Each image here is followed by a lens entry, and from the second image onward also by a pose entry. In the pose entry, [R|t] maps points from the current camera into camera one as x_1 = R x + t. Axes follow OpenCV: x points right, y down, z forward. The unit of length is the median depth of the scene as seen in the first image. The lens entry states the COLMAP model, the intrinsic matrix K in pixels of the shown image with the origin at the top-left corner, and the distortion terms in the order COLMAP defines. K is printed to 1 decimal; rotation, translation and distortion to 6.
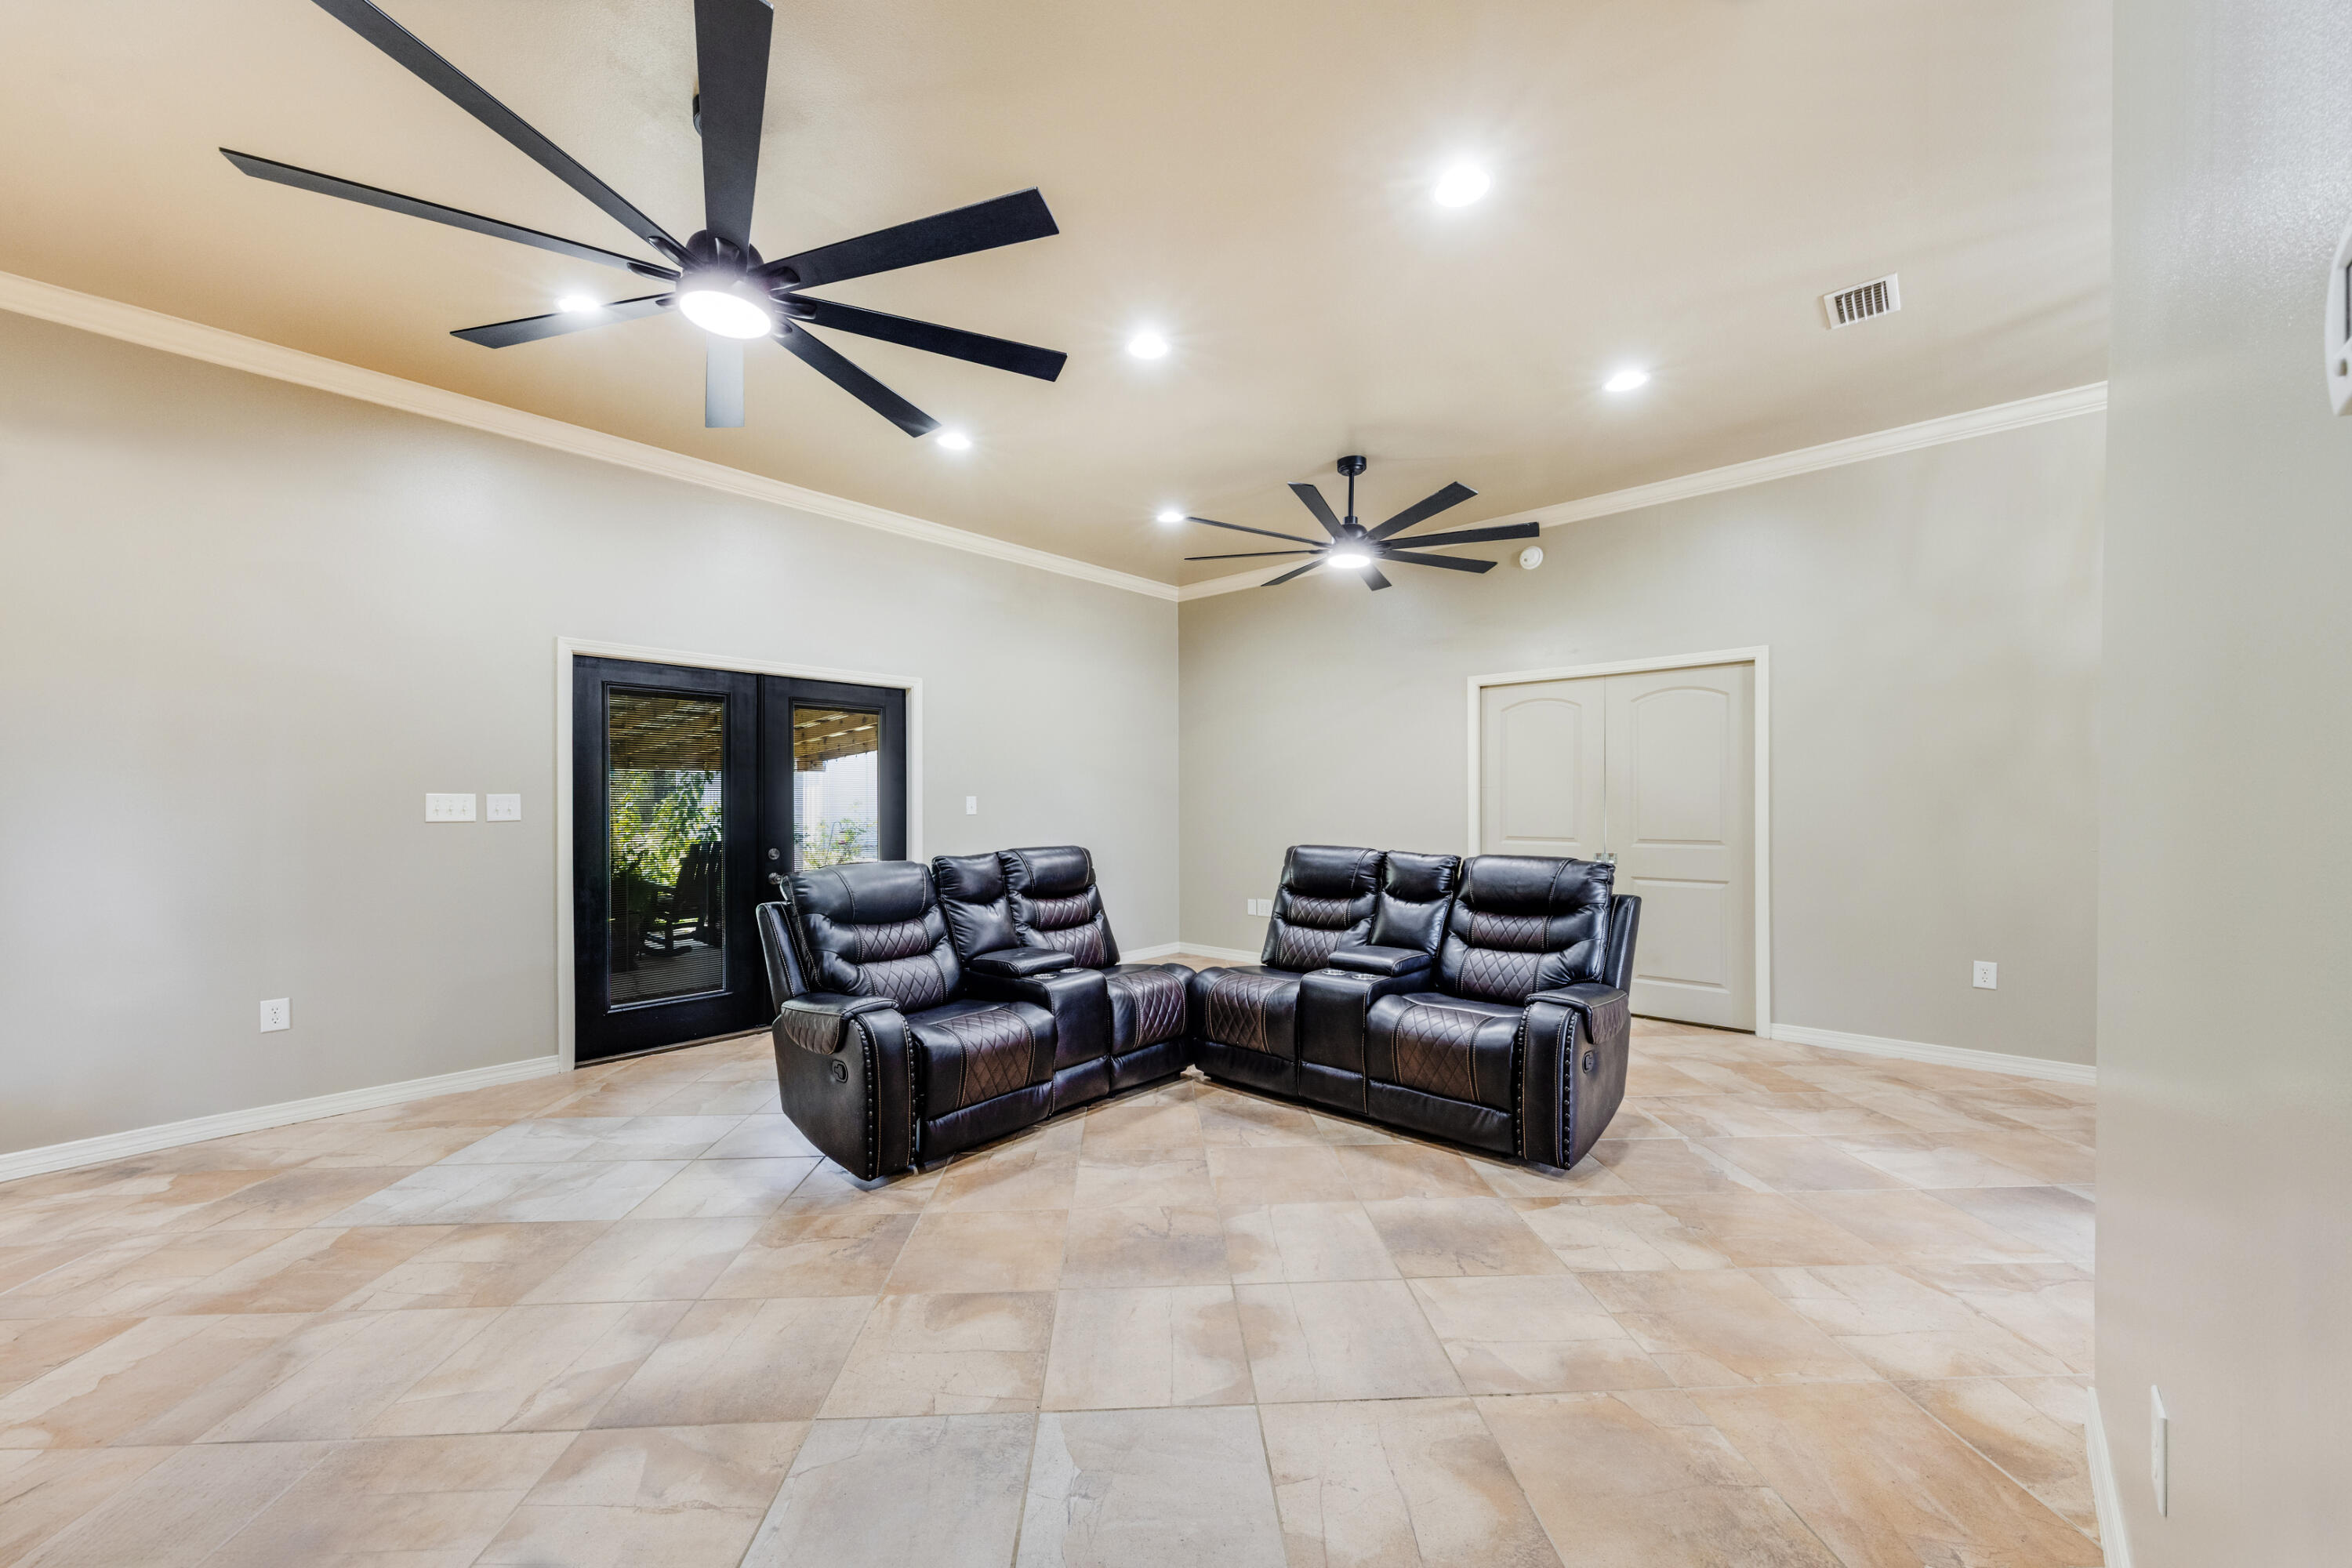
lens RADIAL K [[867.8, 0, 1178.9], [0, 867.8, 799.1], [0, 0, 1]] dist [-0.000619, 0.000105]
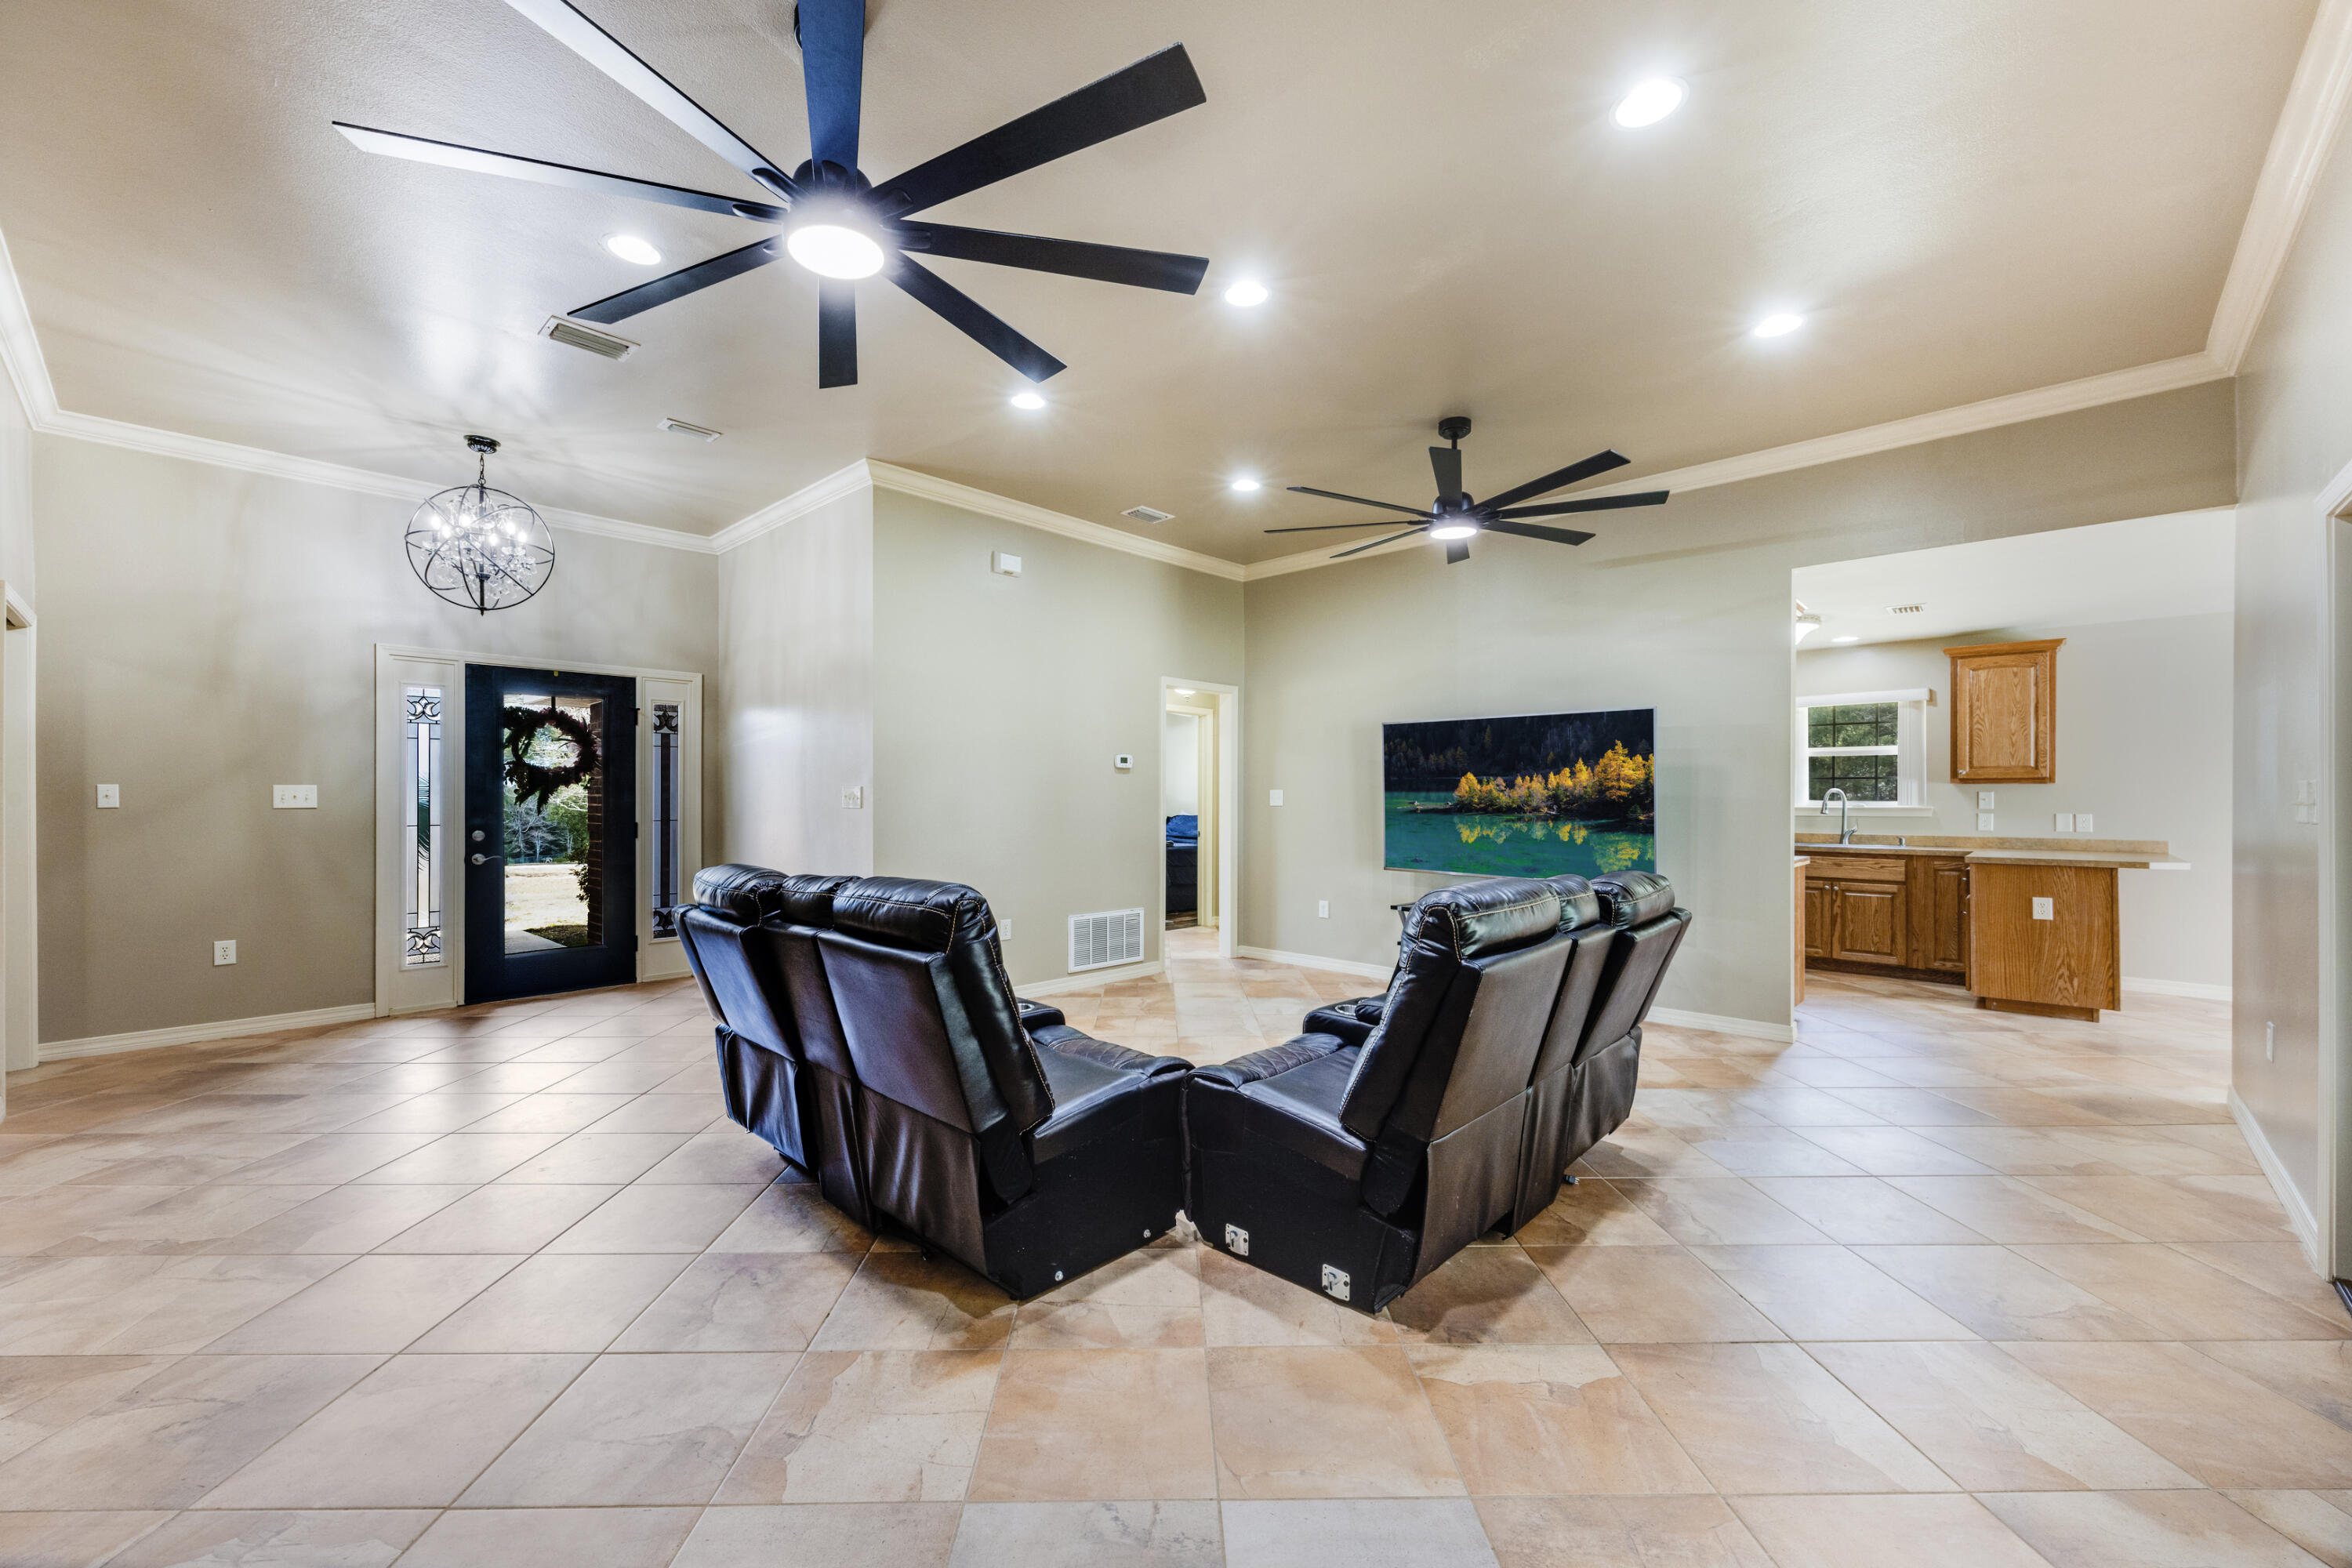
lens RADIAL K [[937.9, 0, 1170.5], [0, 937.9, 795.7], [0, 0, 1]] dist [-0.001361, 0.000013]
pose [[-0.999678, 0.002645, 0.025244, 0.028573], [0.002380, 0.999941, -0.010552, 0.023066], [-0.025271, -0.010488, -0.999626, 2.836525]]
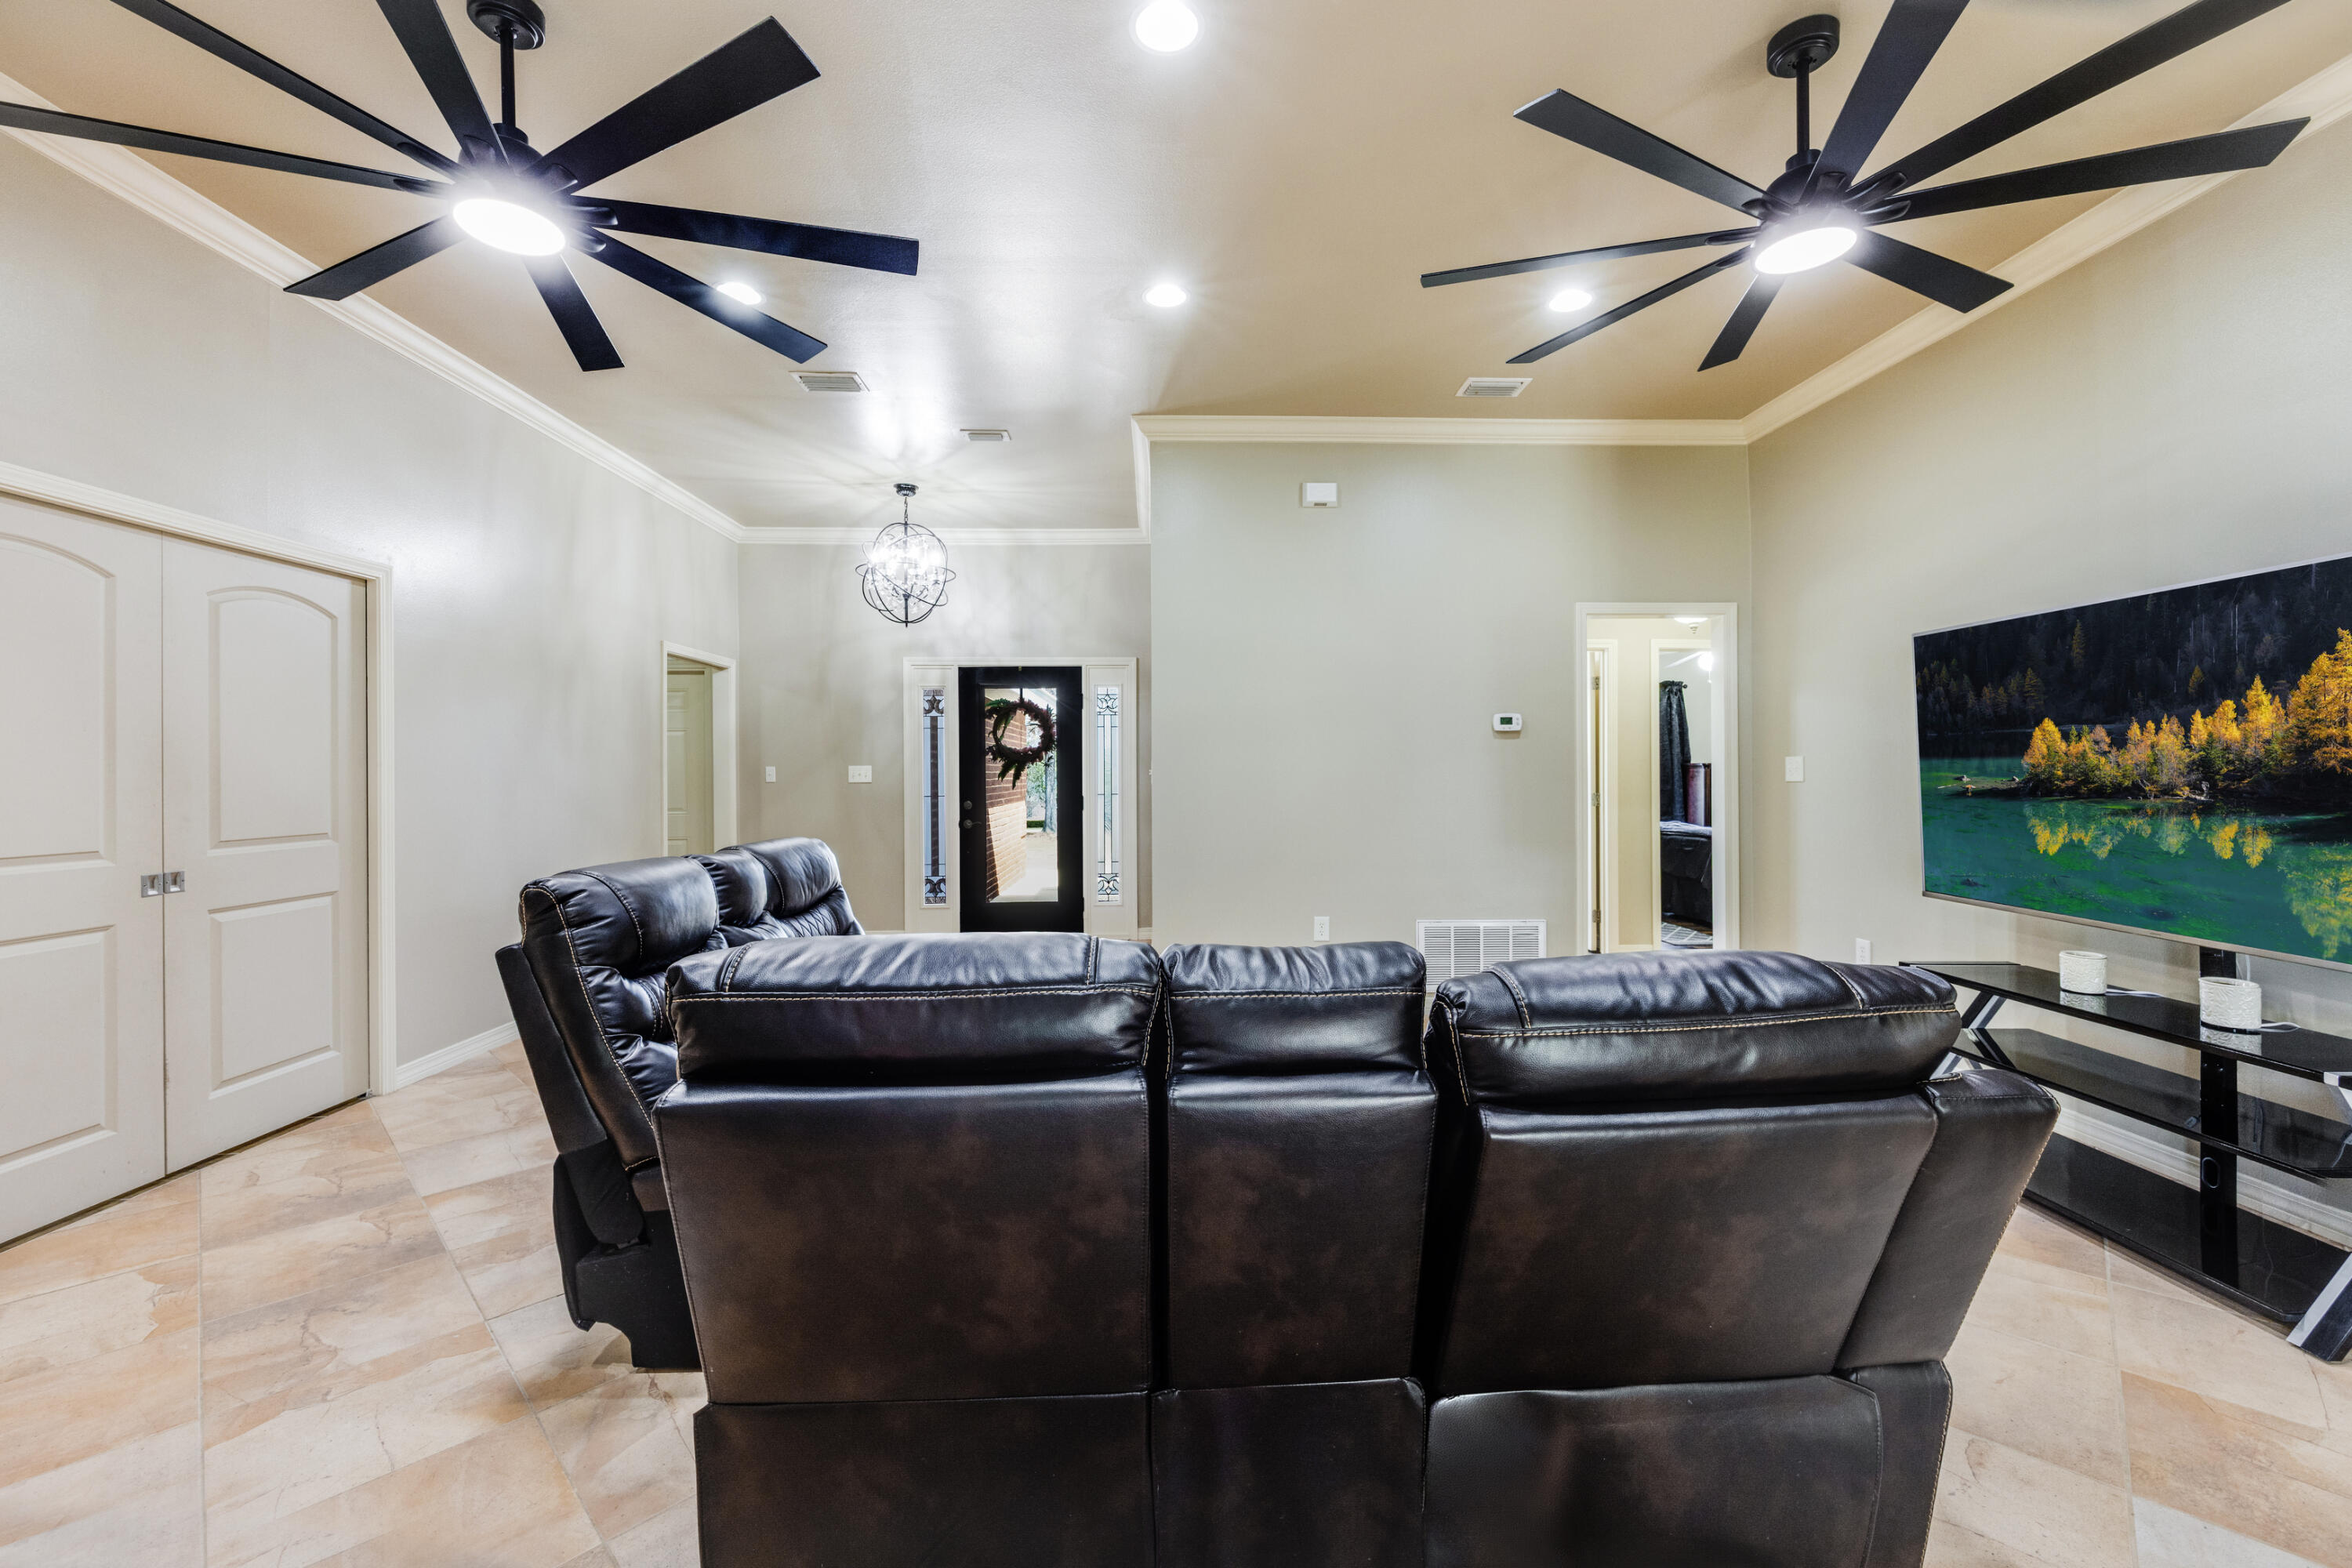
lens RADIAL K [[937.9, 0, 1173.4], [0, 937.9, 773.3], [0, 0, 1]] dist [-0.001361, 0.000013]
pose [[-0.692383, 0.006218, 0.721503, -0.728998], [0.002100, 0.999976, -0.006602, 0.017334], [-0.721527, -0.003056, -0.692380, 2.090082]]
